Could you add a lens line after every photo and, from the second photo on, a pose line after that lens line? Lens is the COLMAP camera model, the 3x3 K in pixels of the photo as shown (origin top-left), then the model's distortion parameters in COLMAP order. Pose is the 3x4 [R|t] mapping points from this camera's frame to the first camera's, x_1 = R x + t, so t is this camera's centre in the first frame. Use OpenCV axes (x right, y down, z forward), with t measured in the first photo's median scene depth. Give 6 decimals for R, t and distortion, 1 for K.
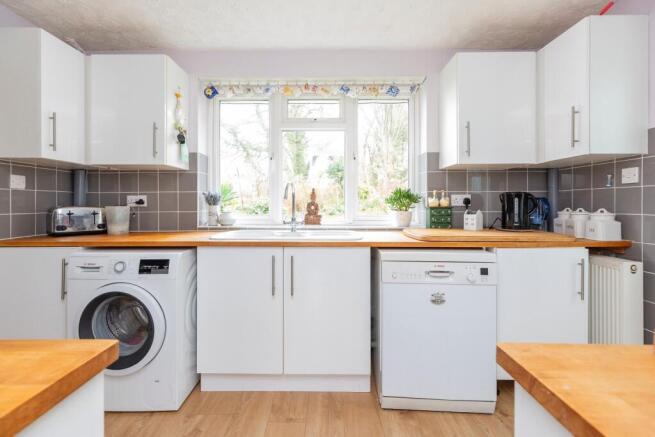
lens RADIAL K [[298.8, 0, 326.0], [0, 298.8, 206.7], [0, 0, 1]] dist [-0.001293, -0.000100]
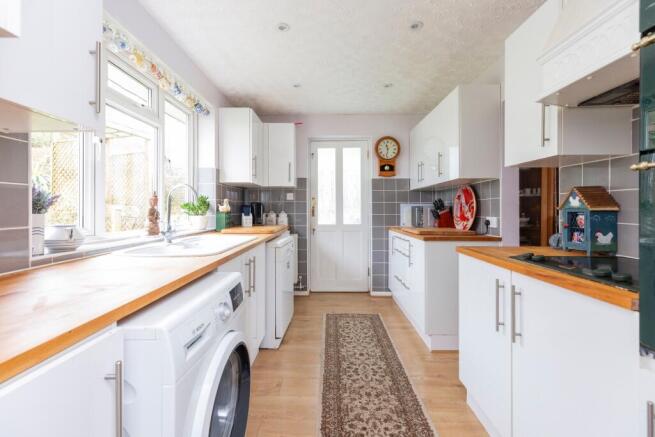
lens RADIAL K [[298.8, 0, 326.0], [0, 298.8, 206.7], [0, 0, 1]] dist [-0.001293, -0.000100]
pose [[-0.005559, 0.003151, 0.999980, -1.194372], [0.001821, 0.999993, -0.003141, -0.019298], [-0.999983, 0.001803, -0.005565, 0.708811]]
